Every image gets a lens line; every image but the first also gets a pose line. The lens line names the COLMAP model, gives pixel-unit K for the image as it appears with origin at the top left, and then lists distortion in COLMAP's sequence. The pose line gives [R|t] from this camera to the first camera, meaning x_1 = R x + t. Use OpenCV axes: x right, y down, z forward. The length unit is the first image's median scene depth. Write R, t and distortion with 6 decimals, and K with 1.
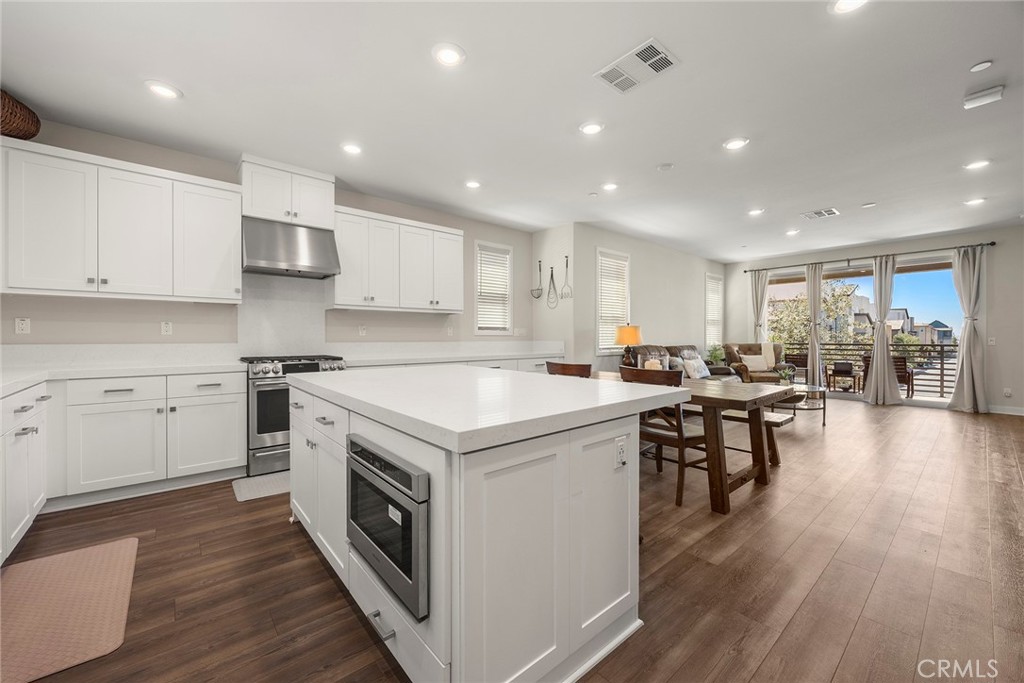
lens RADIAL K [[404.8, 0, 514.2], [0, 404.8, 339.7], [0, 0, 1]] dist [0.003230, -0.000052]
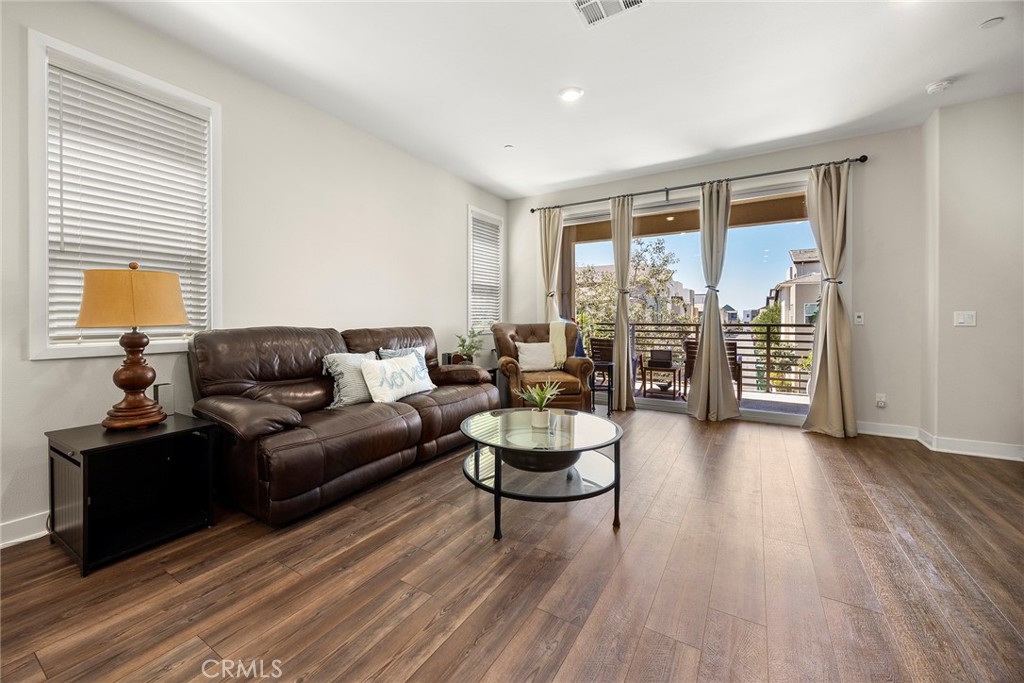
lens RADIAL K [[404.8, 0, 498.2], [0, 404.8, 321.7], [0, 0, 1]] dist [0.003230, -0.000052]
pose [[0.956891, -0.001713, 0.290443, 0.388871], [0.001549, 0.999998, 0.000793, 0.006737], [-0.290444, -0.000308, 0.956892, 0.473423]]
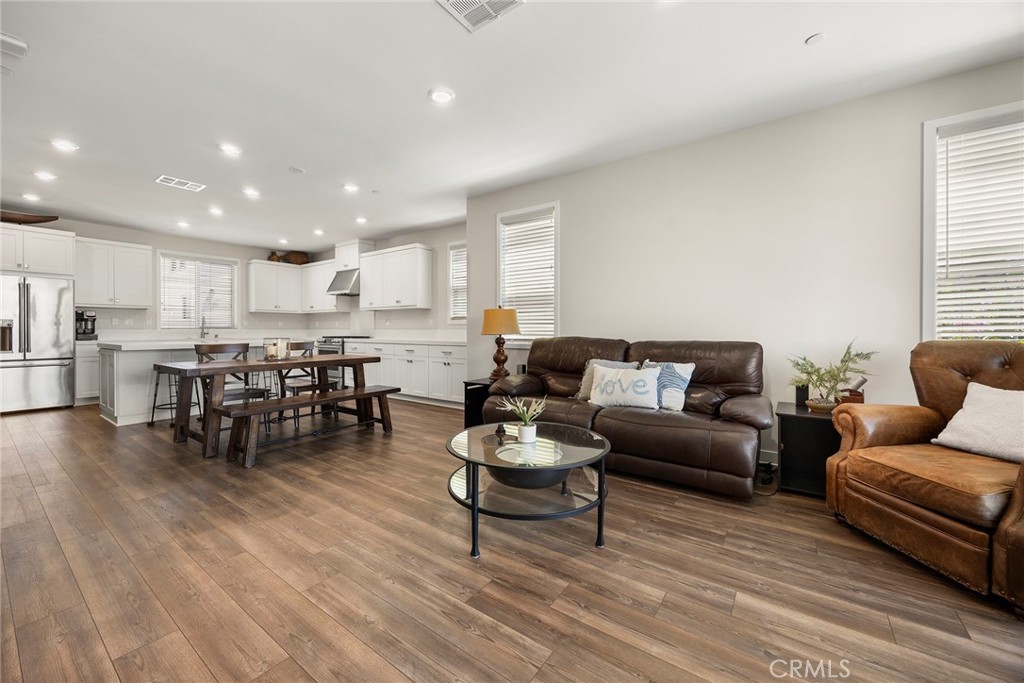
lens RADIAL K [[404.8, 0, 505.2], [0, 404.8, 338.2], [0, 0, 1]] dist [0.003230, -0.000052]
pose [[0.216722, 0.022441, -0.975975, 0.837902], [-0.007557, 0.999744, 0.021310, 0.002133], [0.976204, 0.002757, 0.216836, 0.697046]]
